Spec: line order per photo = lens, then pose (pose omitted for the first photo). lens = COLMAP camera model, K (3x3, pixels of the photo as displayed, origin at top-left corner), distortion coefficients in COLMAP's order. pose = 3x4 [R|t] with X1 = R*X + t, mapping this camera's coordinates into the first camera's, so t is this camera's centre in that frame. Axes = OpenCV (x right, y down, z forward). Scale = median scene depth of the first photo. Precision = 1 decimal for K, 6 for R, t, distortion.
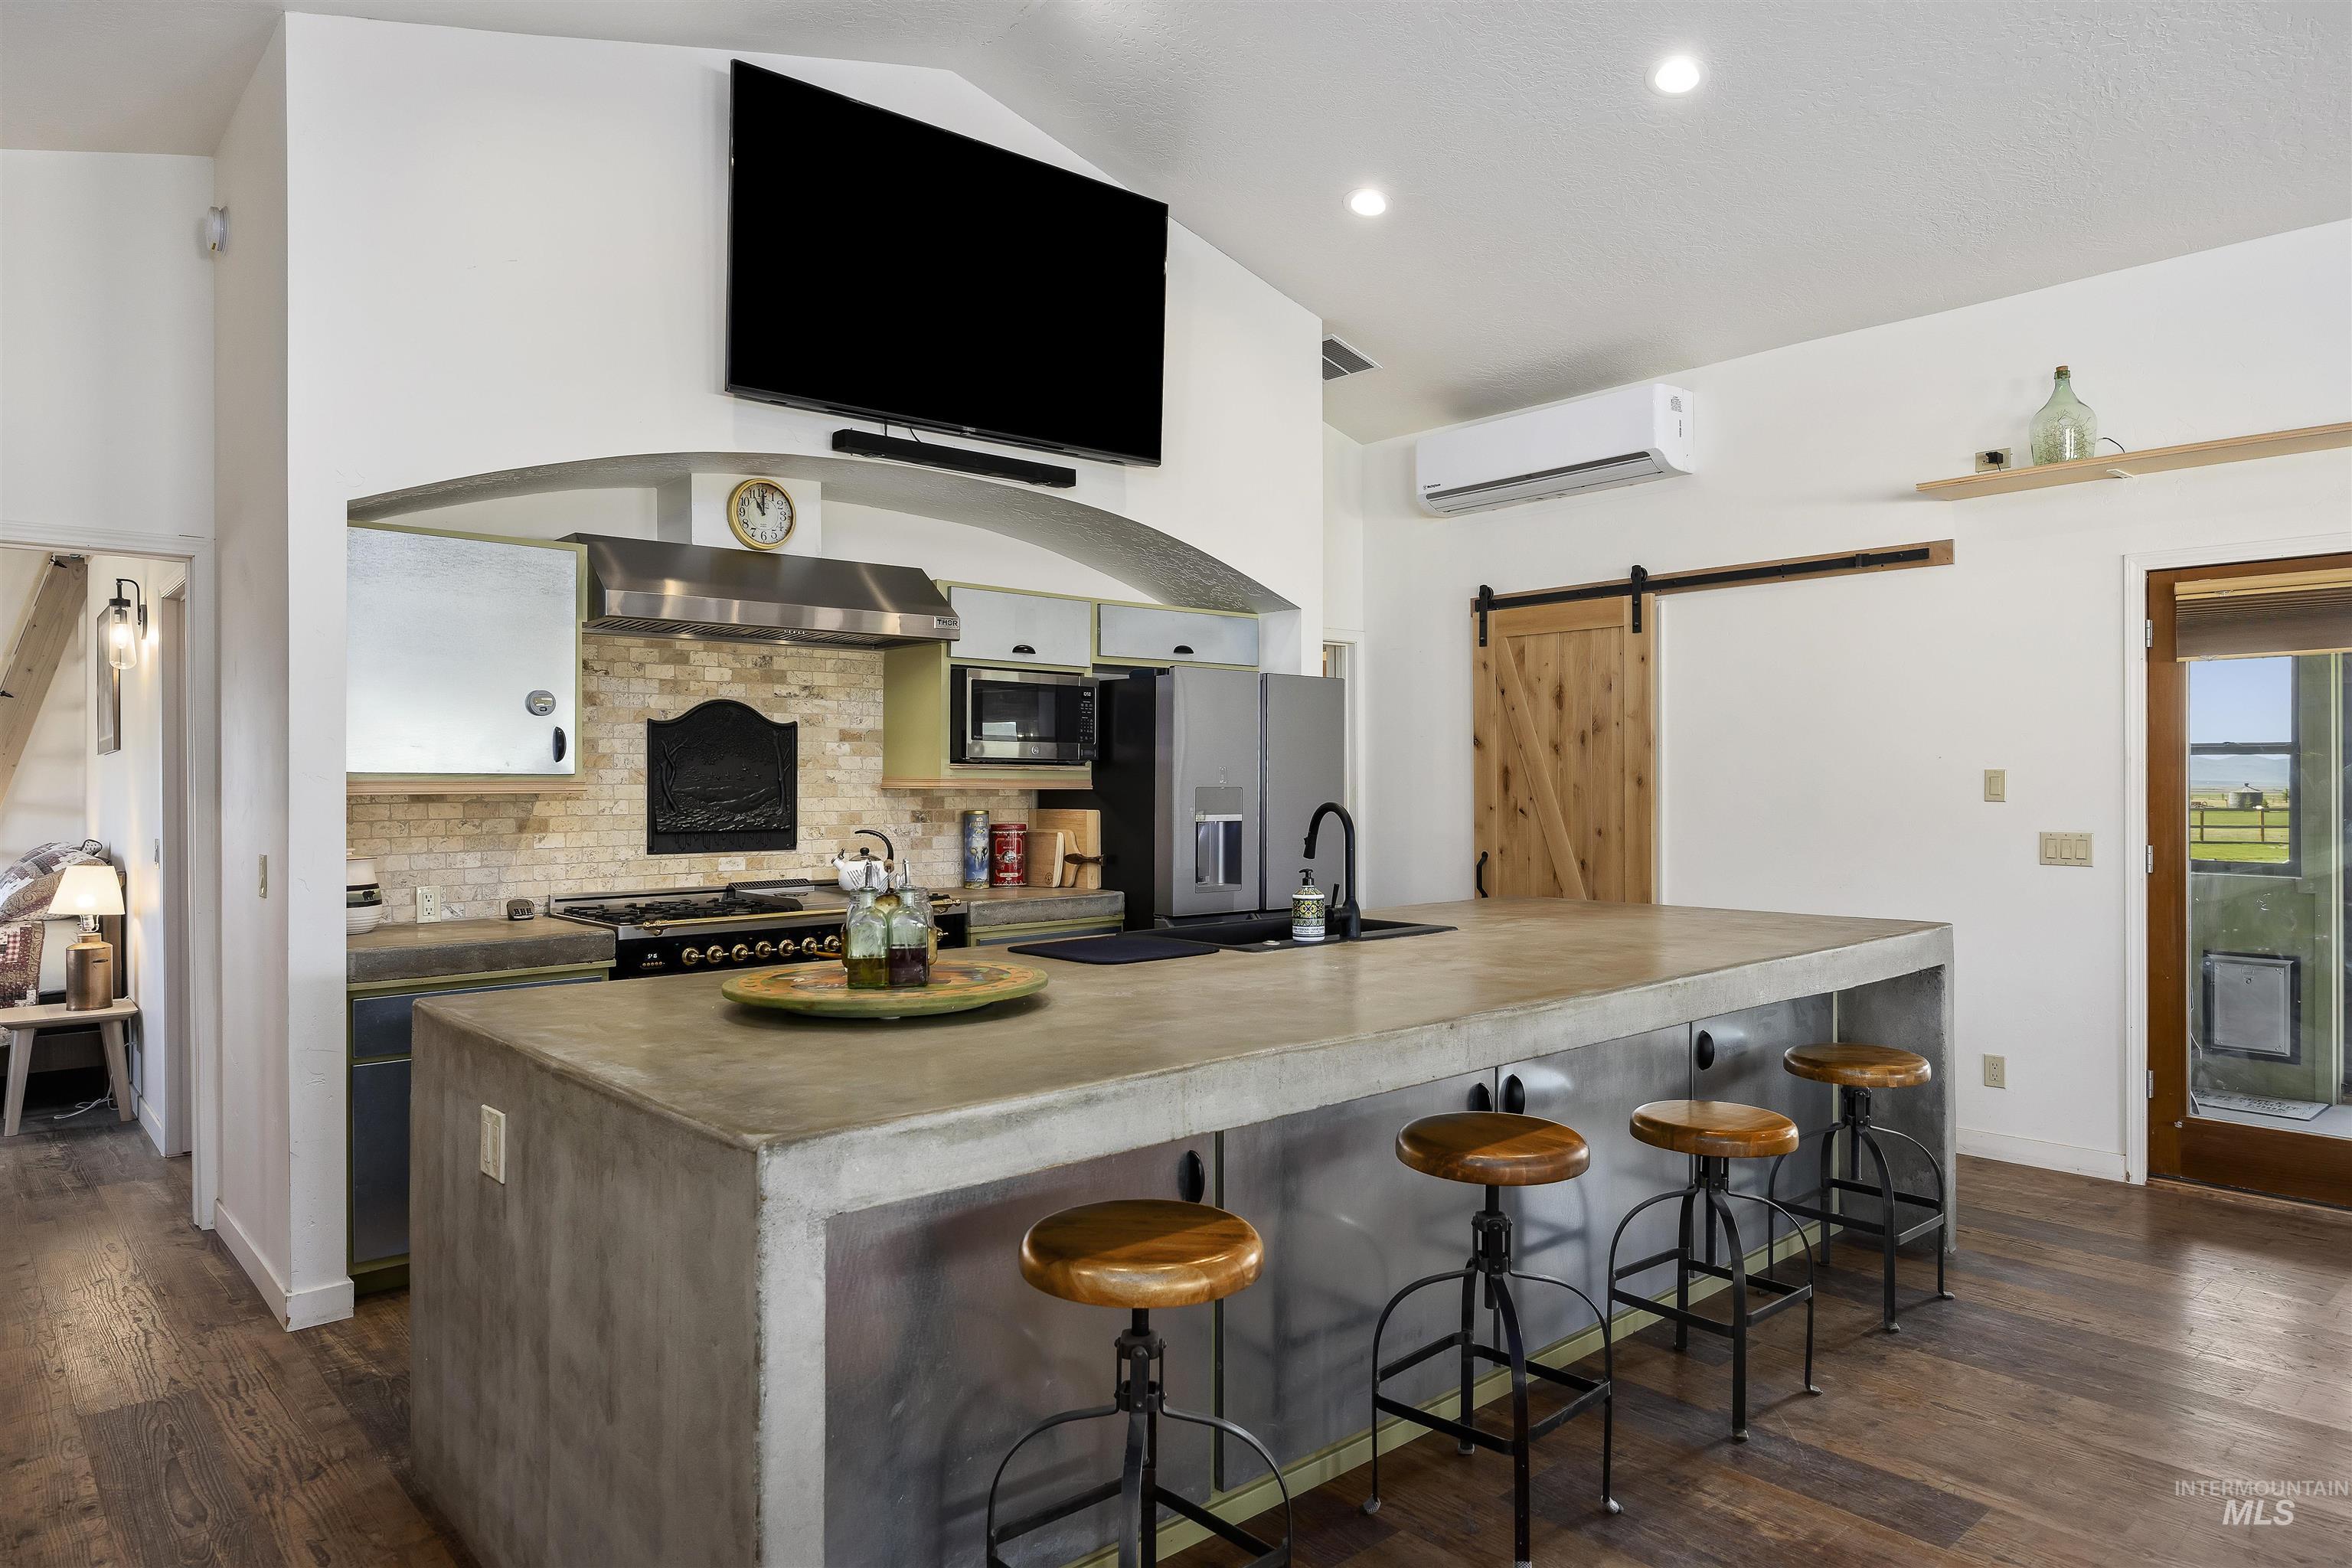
lens RADIAL K [[1451.0, 0, 1184.5], [0, 1451.0, 792.1], [0, 0, 1]] dist [-0.003680, 0.000424]
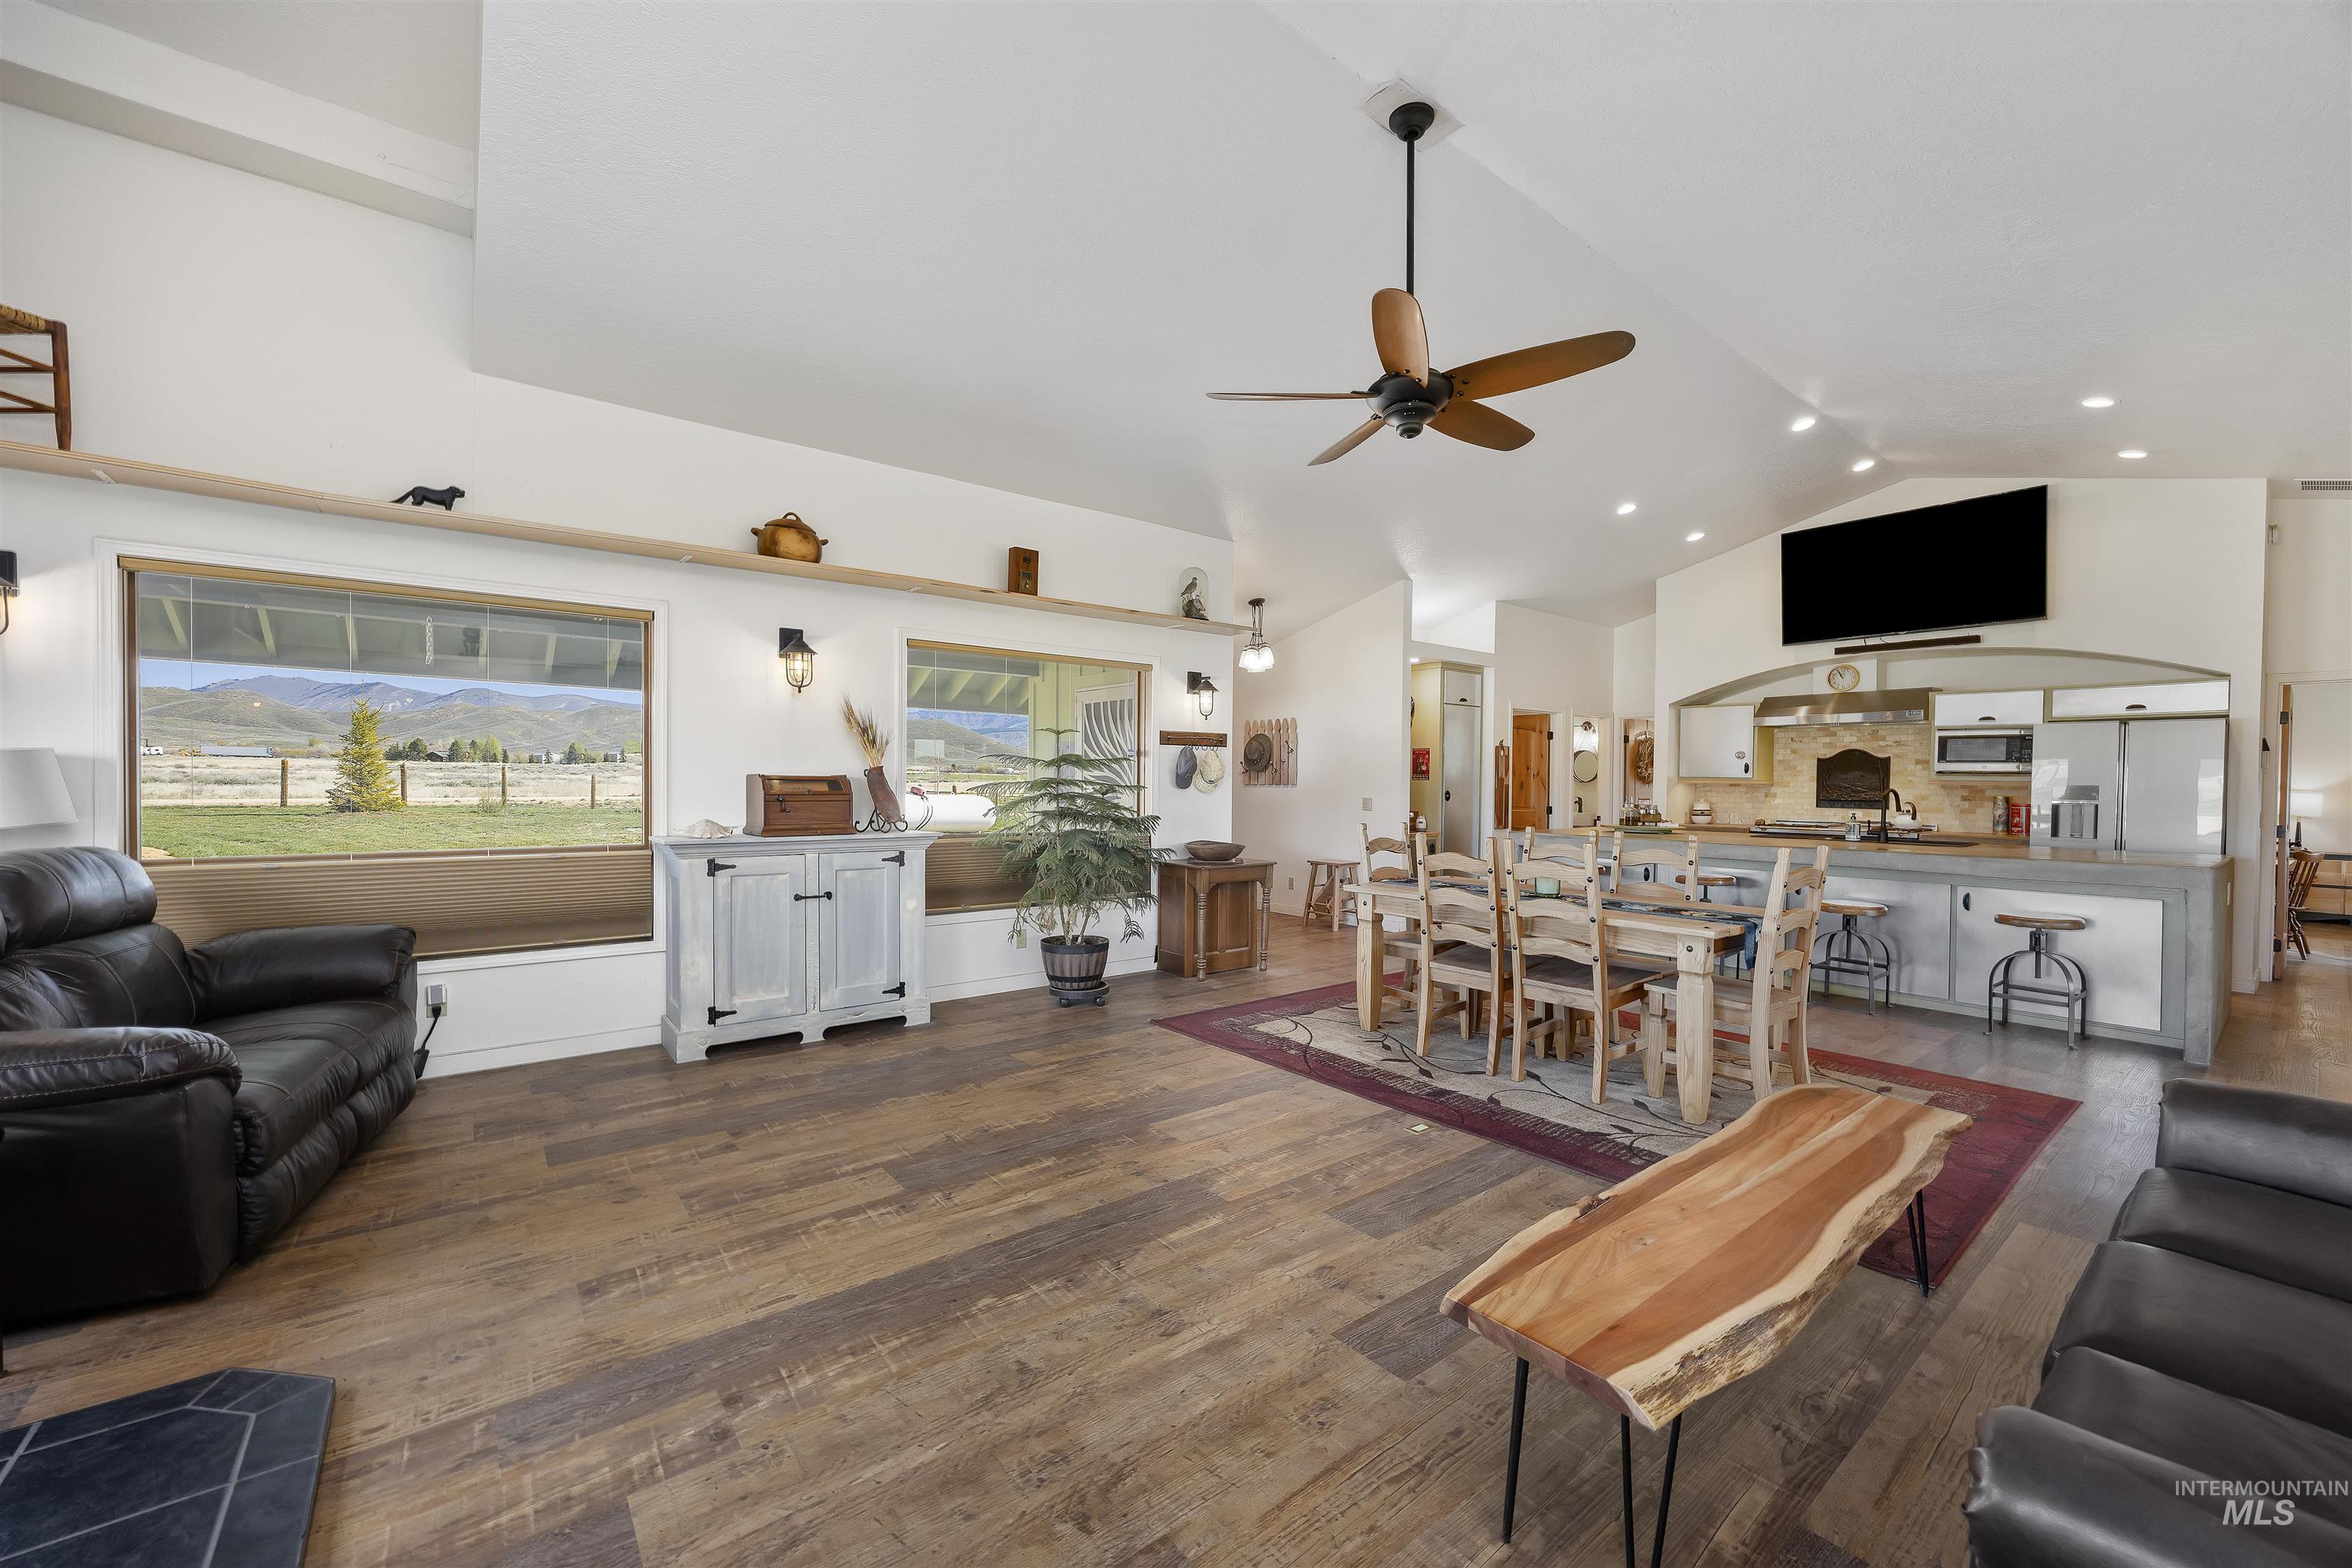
lens RADIAL K [[911.9, 0, 1186.0], [0, 911.9, 790.2], [0, 0, 1]] dist [0.001813, 0.000337]
pose [[-0.063563, 0.012831, -0.997895, 1.395360], [-0.020324, 0.999693, 0.014148, 0.010246], [0.997771, 0.021180, -0.063283, -0.069917]]
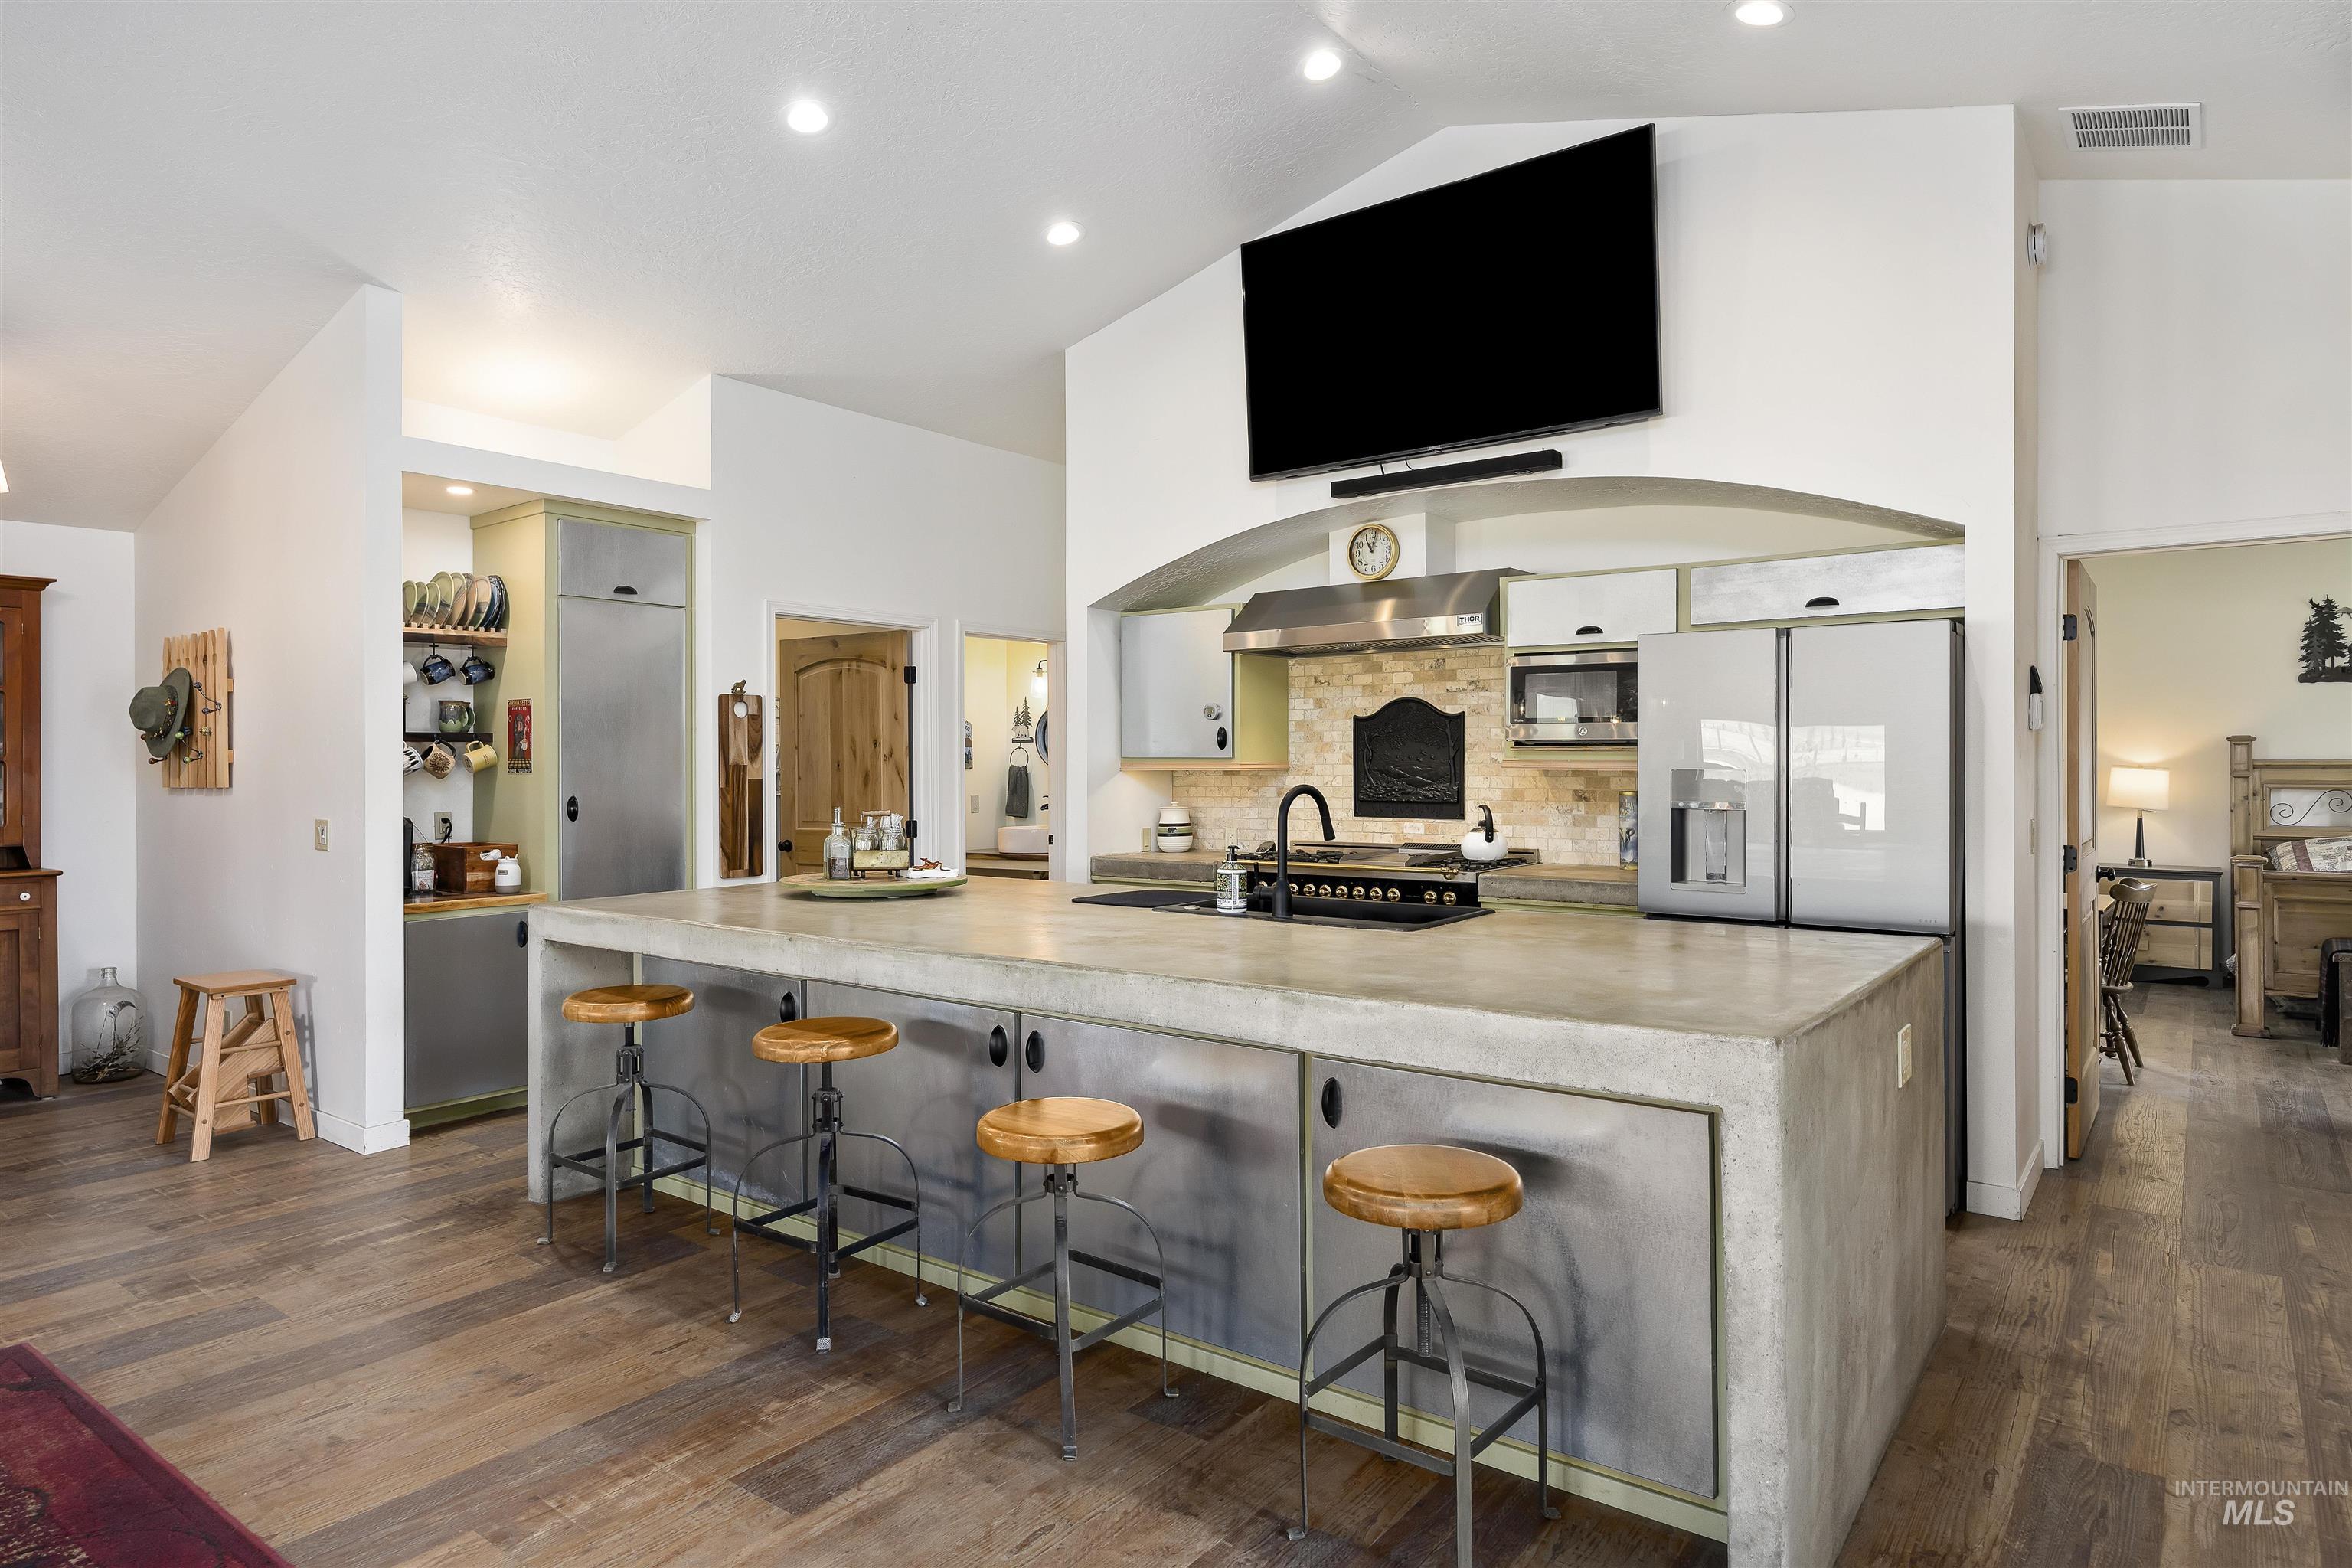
lens RADIAL K [[1369.1, 0, 1183.7], [0, 1369.1, 771.4], [0, 0, 1]] dist [-0.002513, -0.001906]
pose [[0.183746, 0.008512, -0.982937, 0.837989], [-0.005715, 0.999955, 0.007591, -0.007543], [0.982957, 0.004223, 0.183787, 0.604724]]
